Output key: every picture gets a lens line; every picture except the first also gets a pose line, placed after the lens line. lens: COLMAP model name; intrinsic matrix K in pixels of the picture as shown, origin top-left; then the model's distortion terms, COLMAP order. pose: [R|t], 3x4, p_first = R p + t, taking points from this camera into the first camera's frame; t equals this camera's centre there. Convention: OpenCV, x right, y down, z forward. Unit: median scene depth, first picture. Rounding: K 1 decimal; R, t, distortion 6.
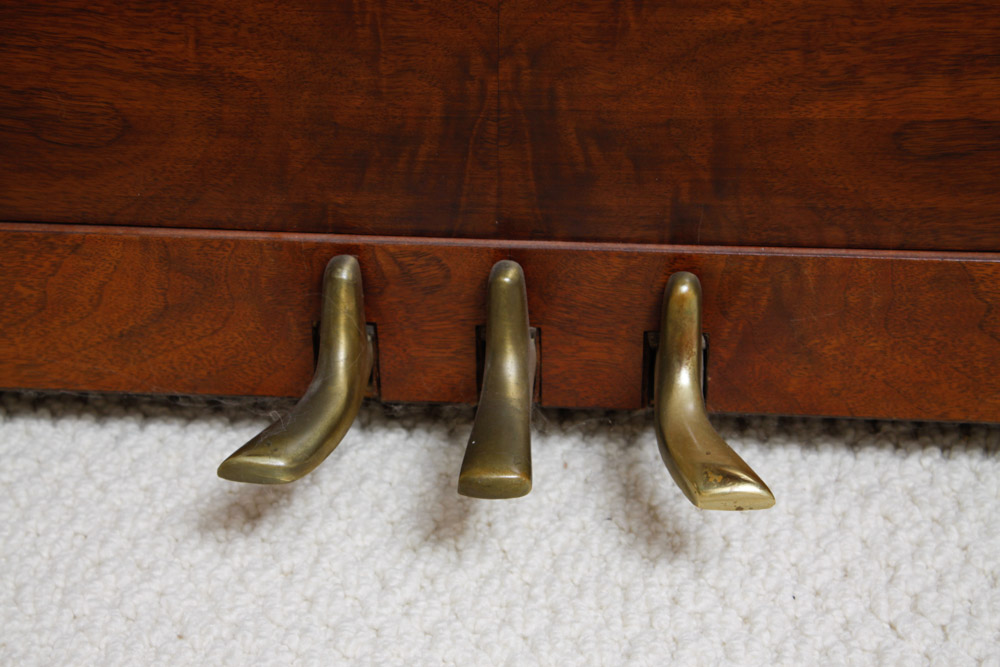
lens RADIAL K [[2466.6, 0, 482.5], [0, 2466.6, 364.2], [0, 0, 1]] dist [0.145795, 0.000000]
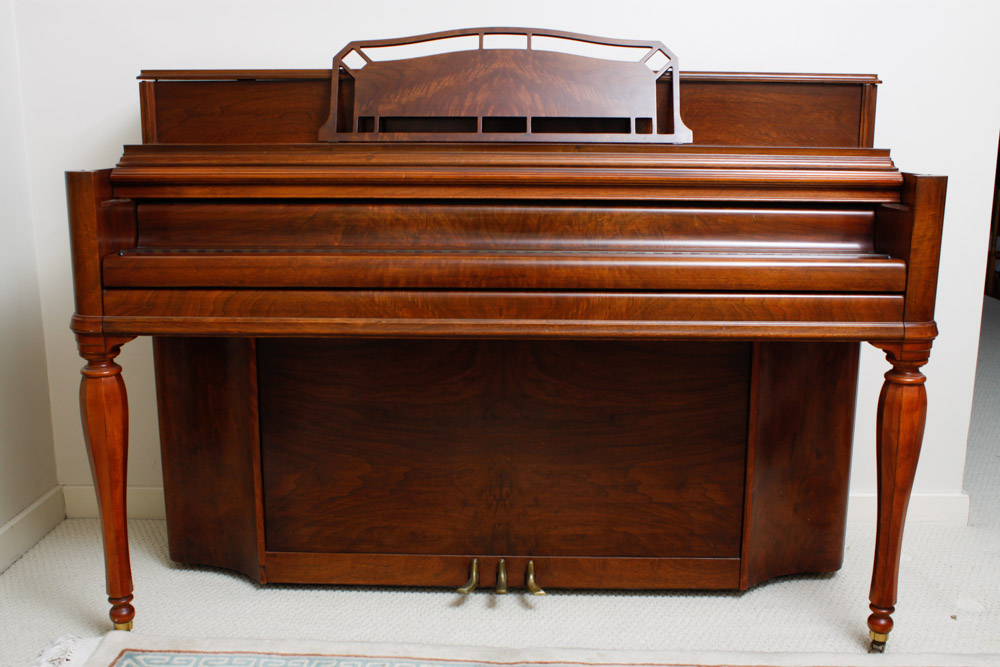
lens RADIAL K [[1161.5, 0, 499.2], [0, 1161.5, 335.3], [0, 0, 1]] dist [-0.091609, 0.000000]
pose [[0.999063, 0.004192, 0.043069, -0.120989], [0.012113, 0.928414, -0.371350, 0.503689], [-0.041543, 0.371524, 0.927494, -1.837839]]
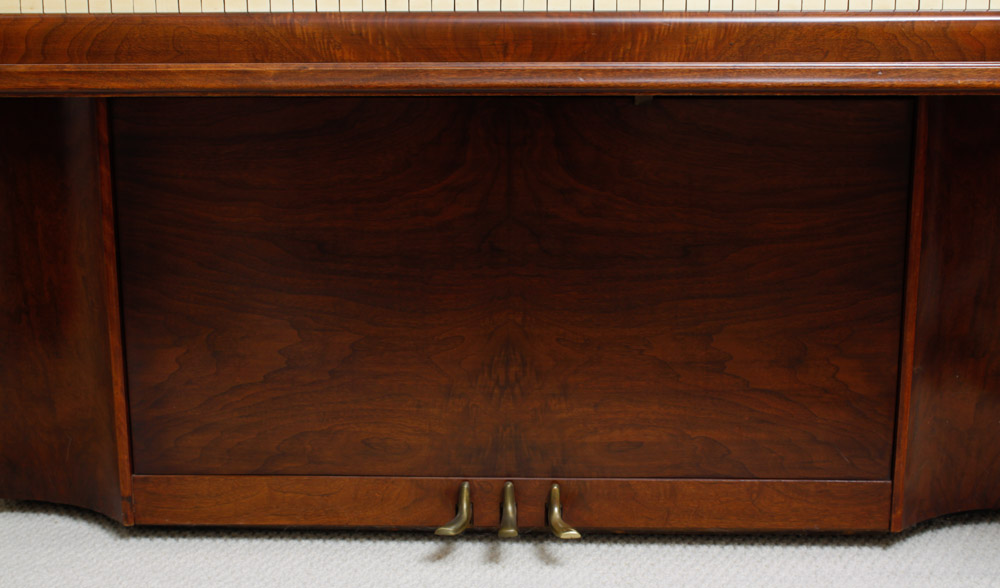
lens RADIAL K [[1576.4, 0, 491.5], [0, 1576.4, 348.3], [0, 0, 1]] dist [0.002575, 0.000000]
pose [[0.999365, -0.002635, 0.035533, -0.102008], [0.014129, 0.944807, -0.327324, 0.557331], [-0.032710, 0.327618, 0.944244, -1.355167]]
